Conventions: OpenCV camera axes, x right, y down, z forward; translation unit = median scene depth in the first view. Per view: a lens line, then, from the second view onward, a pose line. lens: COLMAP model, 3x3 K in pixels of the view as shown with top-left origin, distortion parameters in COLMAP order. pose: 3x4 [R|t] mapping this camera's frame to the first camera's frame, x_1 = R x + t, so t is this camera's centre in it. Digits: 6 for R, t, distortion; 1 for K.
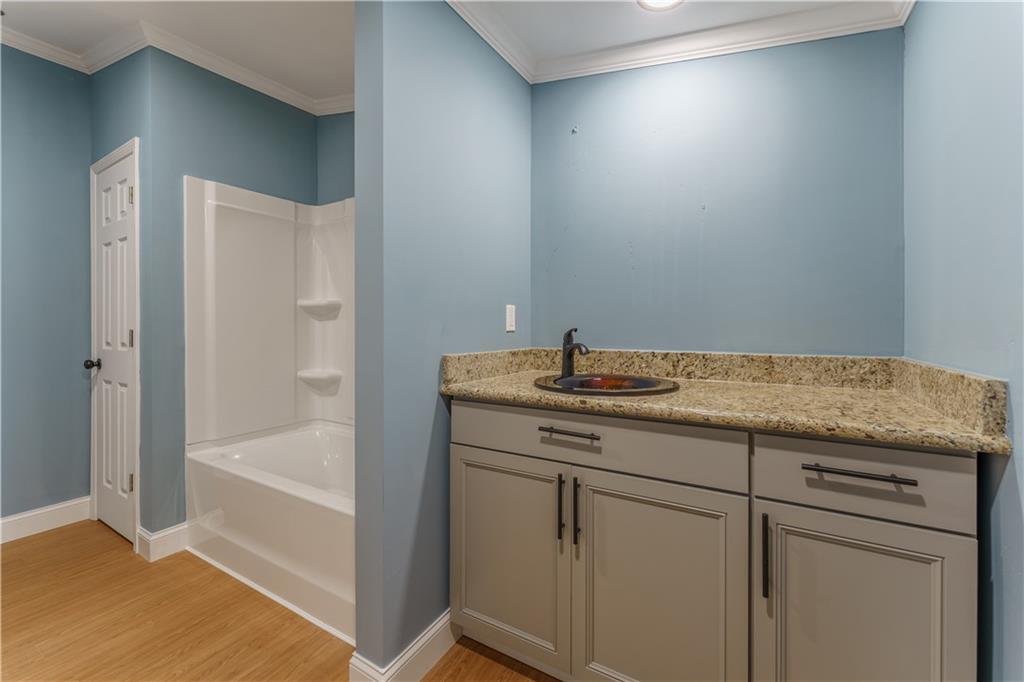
lens RADIAL K [[413.7, 0, 510.4], [0, 413.7, 326.7], [0, 0, 1]] dist [-0.000858, -0.000201]
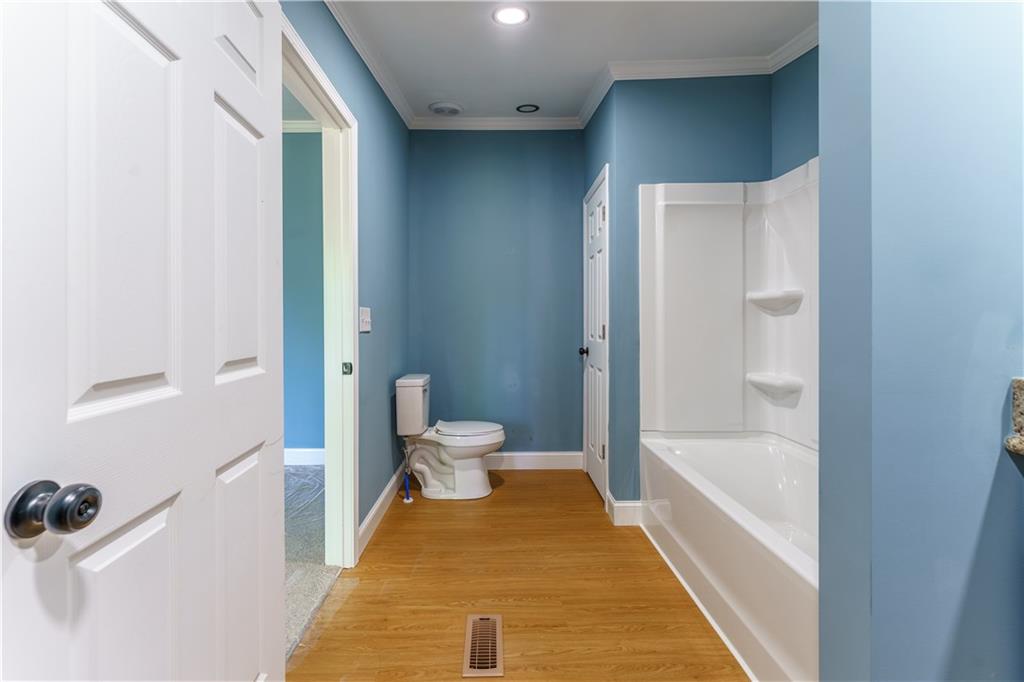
lens RADIAL K [[417.2, 0, 501.0], [0, 417.2, 322.3], [0, 0, 1]] dist [-0.001627, -0.000312]
pose [[0.522491, 0.001181, -0.852644, -0.036633], [-0.000812, 0.999999, 0.000887, -0.001471], [0.852644, 0.000229, 0.522492, 0.110022]]
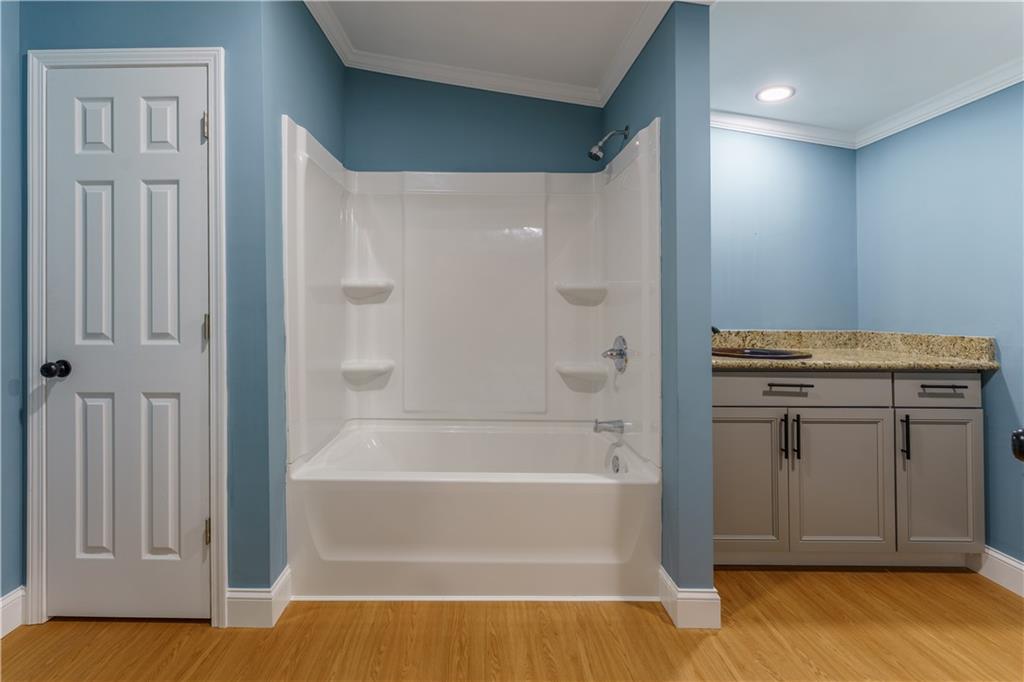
lens RADIAL K [[420.9, 0, 476.5], [0, 420.9, 305.9], [0, 0, 1]] dist [-0.001133, -0.000288]
pose [[0.864690, 0.011967, 0.502163, -0.893267], [-0.005488, 0.999882, -0.014378, 0.000693], [-0.502275, 0.009677, 0.864654, 0.147039]]
